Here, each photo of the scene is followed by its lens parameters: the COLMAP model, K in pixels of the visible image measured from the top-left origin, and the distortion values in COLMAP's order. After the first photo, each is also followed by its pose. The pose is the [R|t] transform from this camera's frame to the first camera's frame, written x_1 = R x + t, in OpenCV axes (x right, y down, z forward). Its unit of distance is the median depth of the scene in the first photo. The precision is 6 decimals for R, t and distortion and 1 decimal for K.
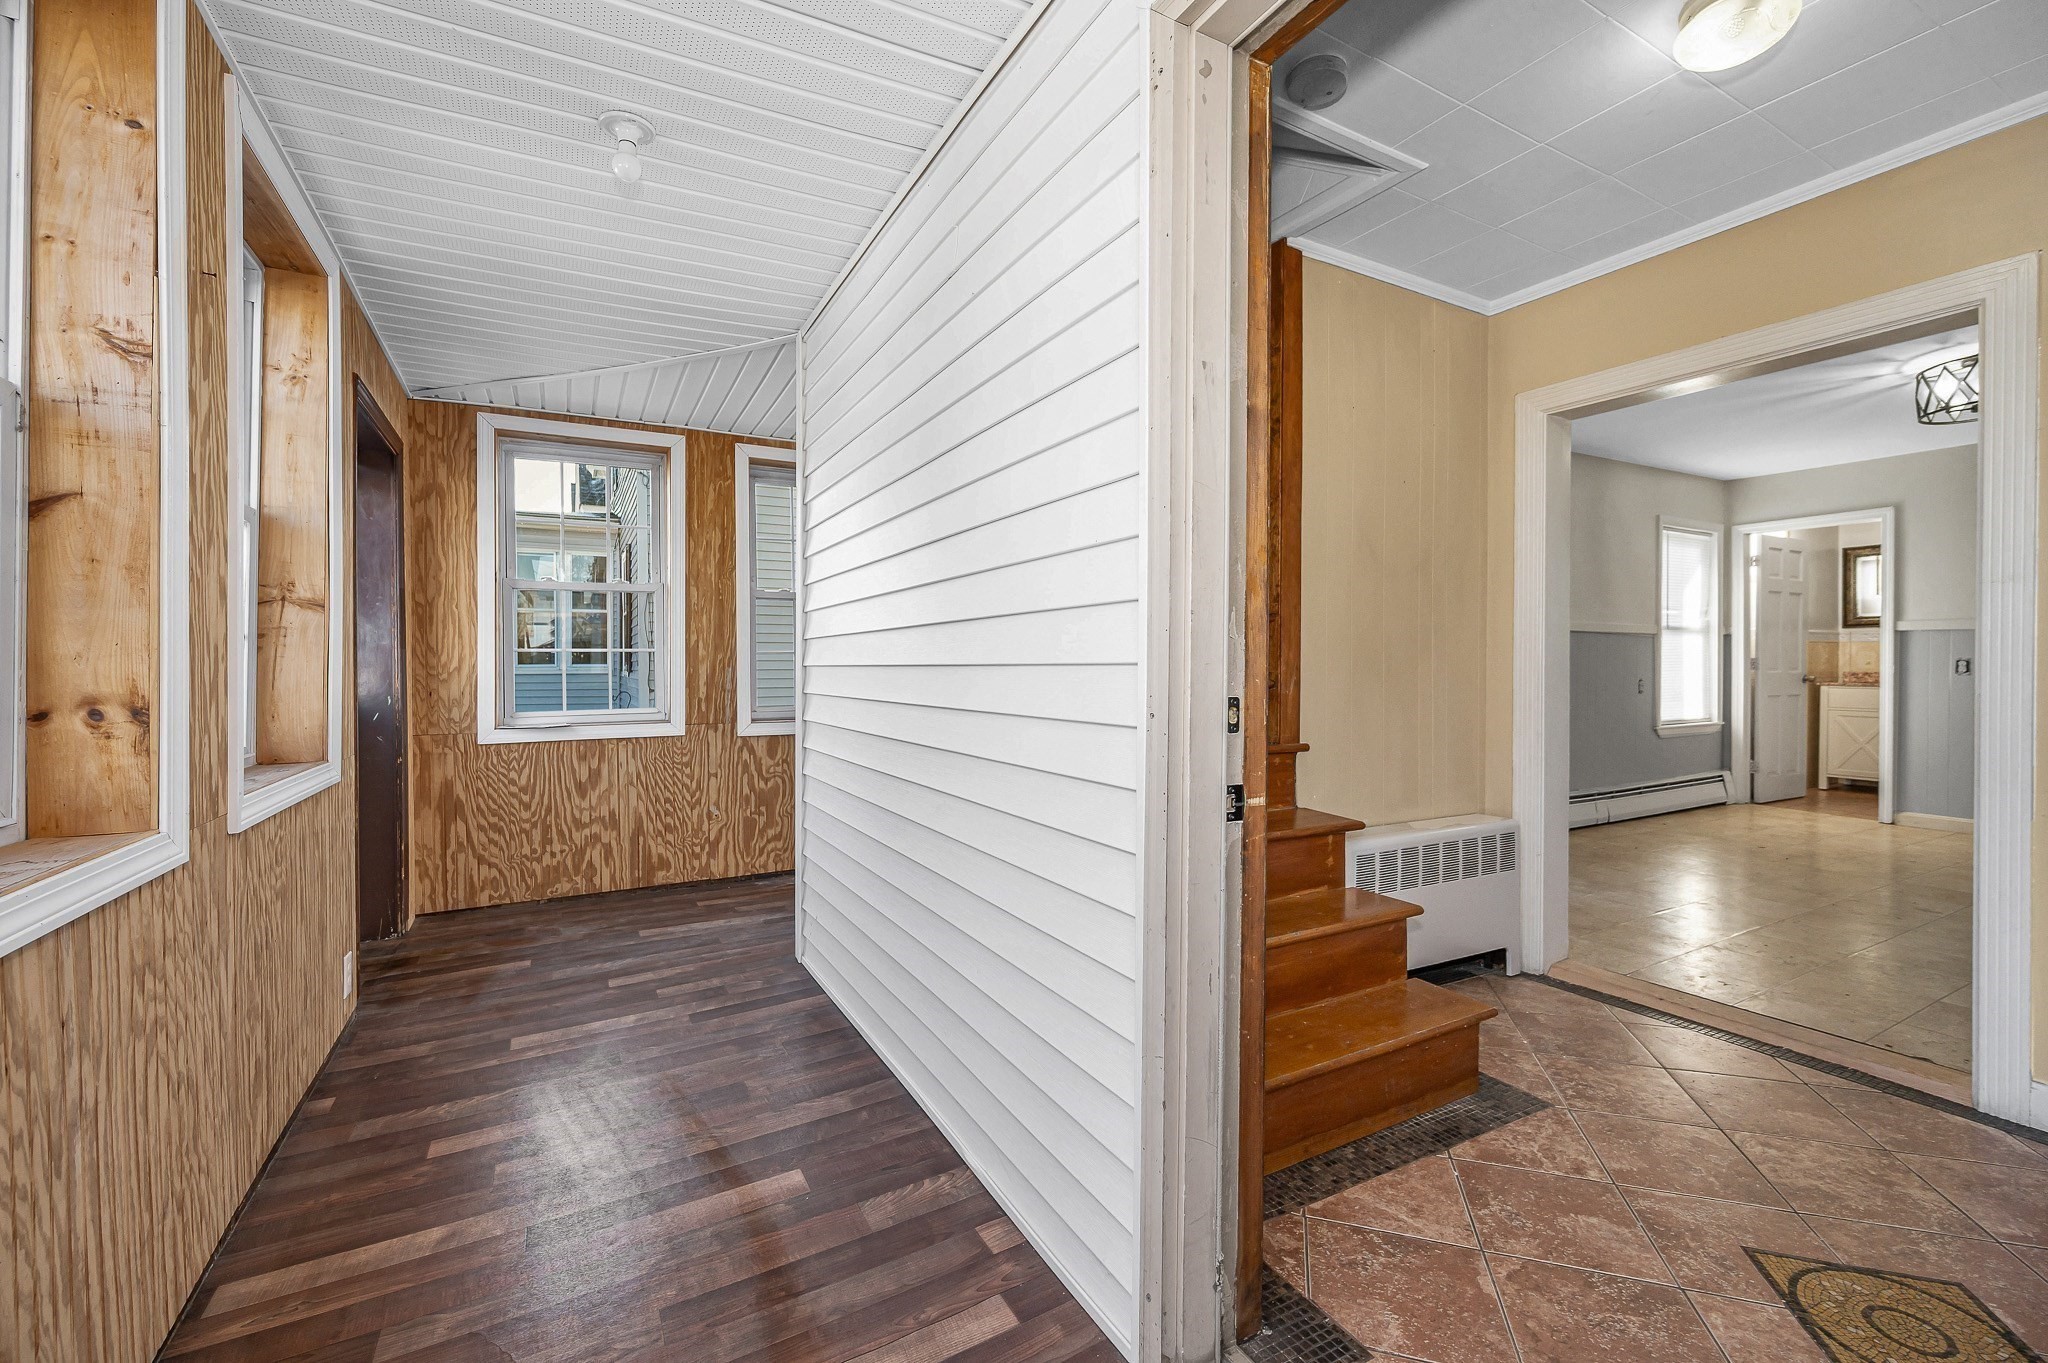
lens RADIAL K [[827.3, 0, 991.5], [0, 827.3, 675.7], [0, 0, 1]] dist [-0.002514, 0.000131]
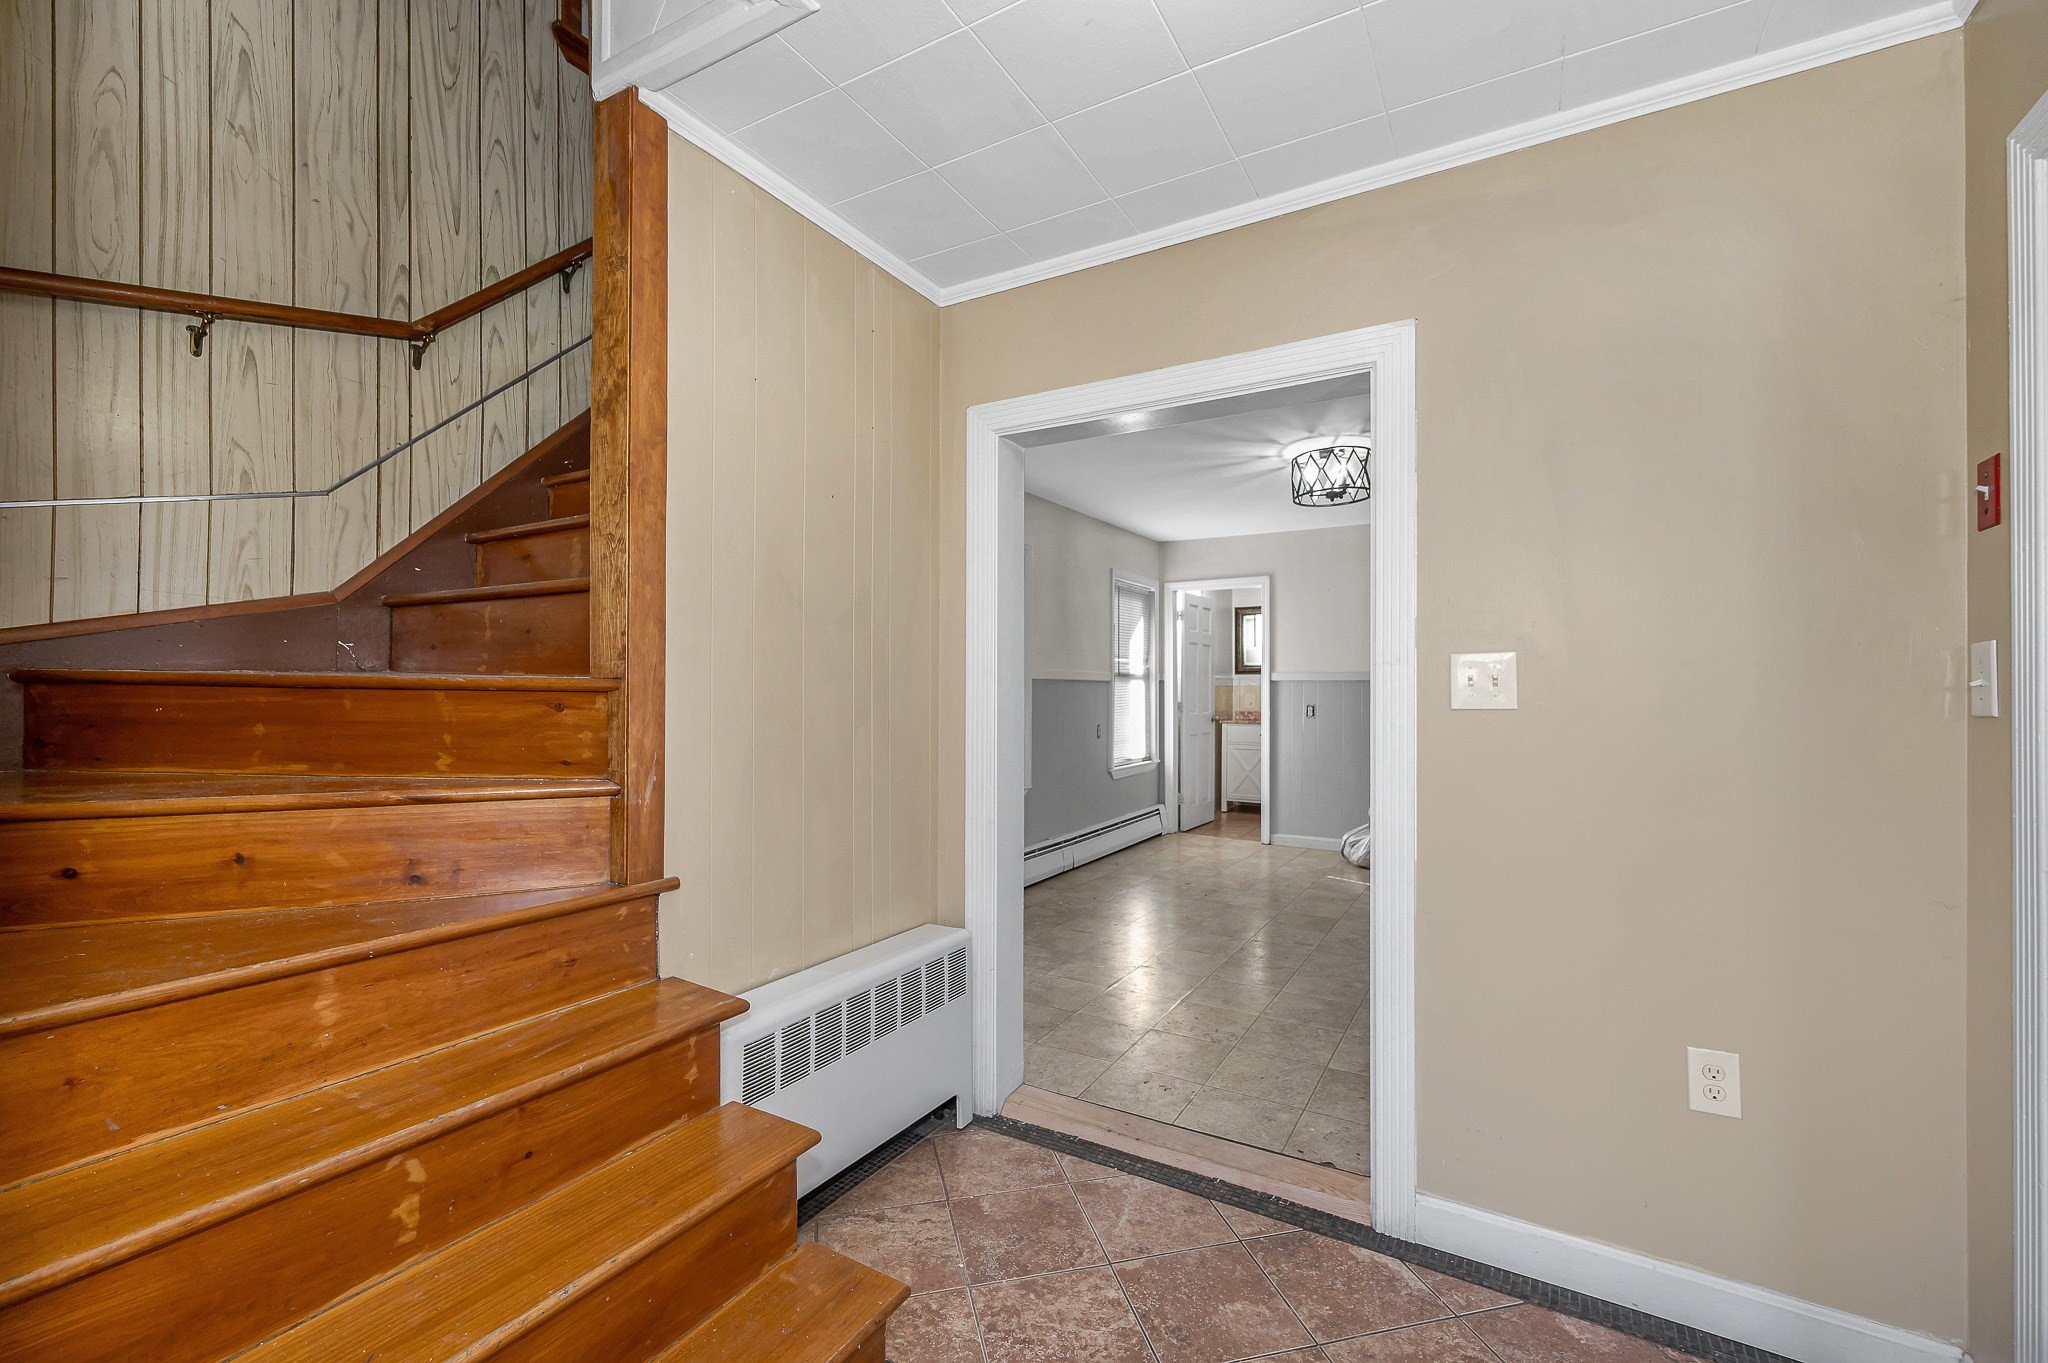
lens RADIAL K [[827.3, 0, 983.4], [0, 827.3, 701.0], [0, 0, 1]] dist [-0.002514, 0.000131]
pose [[0.868554, -0.005932, 0.495559, 0.210458], [0.004032, 0.999980, 0.004904, -0.046372], [-0.495578, -0.002262, 0.868561, 0.244840]]
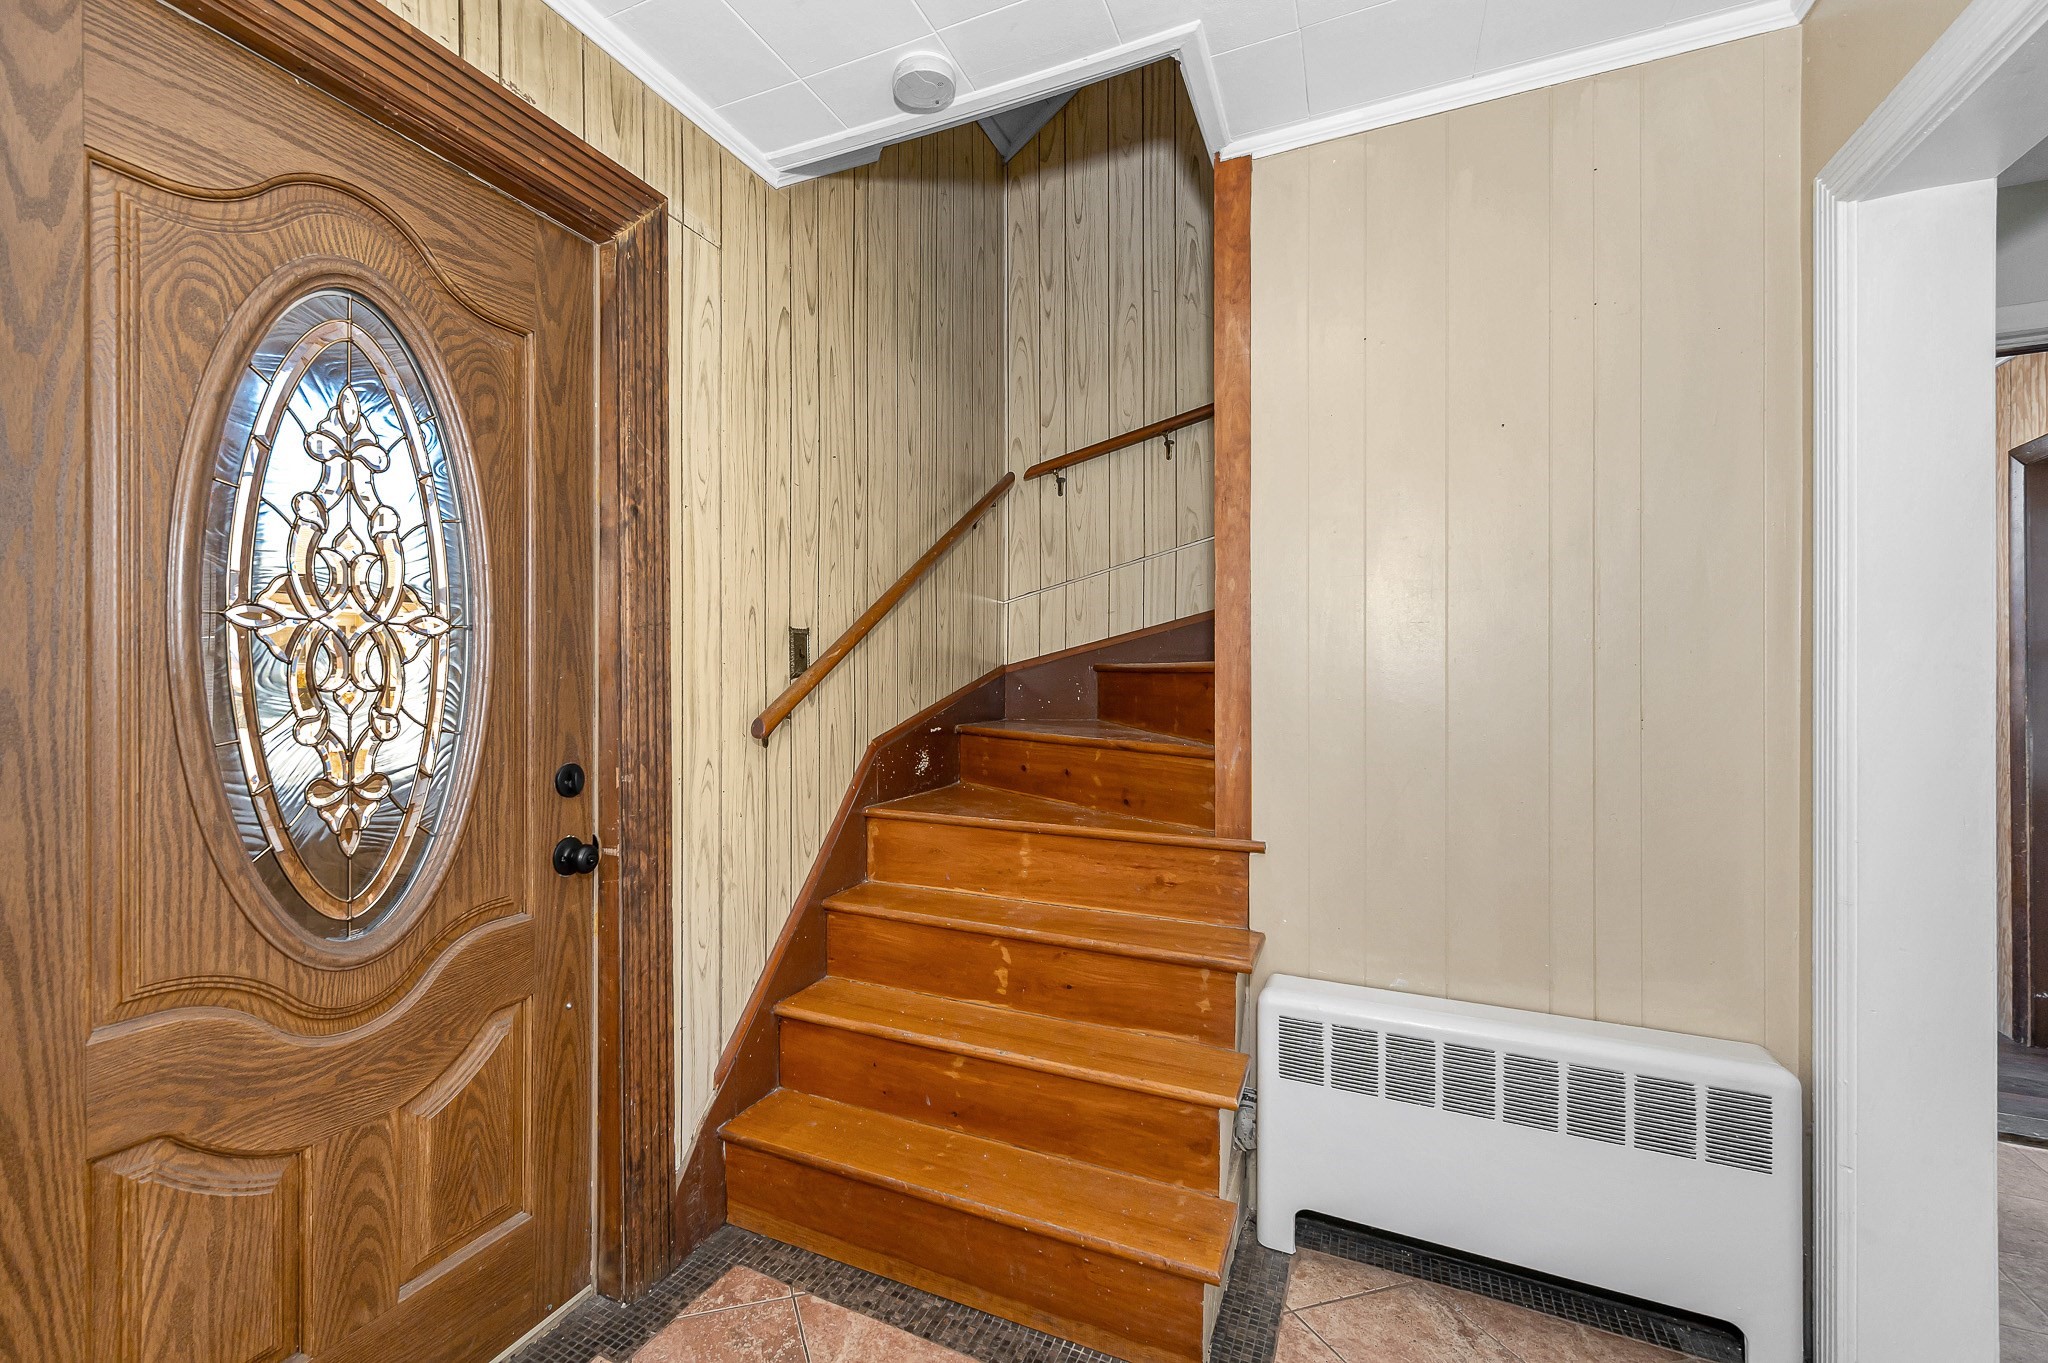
lens RADIAL K [[864.6, 0, 905.7], [0, 864.6, 692.7], [0, 0, 1]] dist [-0.006493, 0.000466]
pose [[0.566499, 0.008633, -0.824017, 0.638354], [-0.004590, 0.999963, 0.007321, -0.039507], [0.824050, -0.000365, 0.566518, 0.255896]]
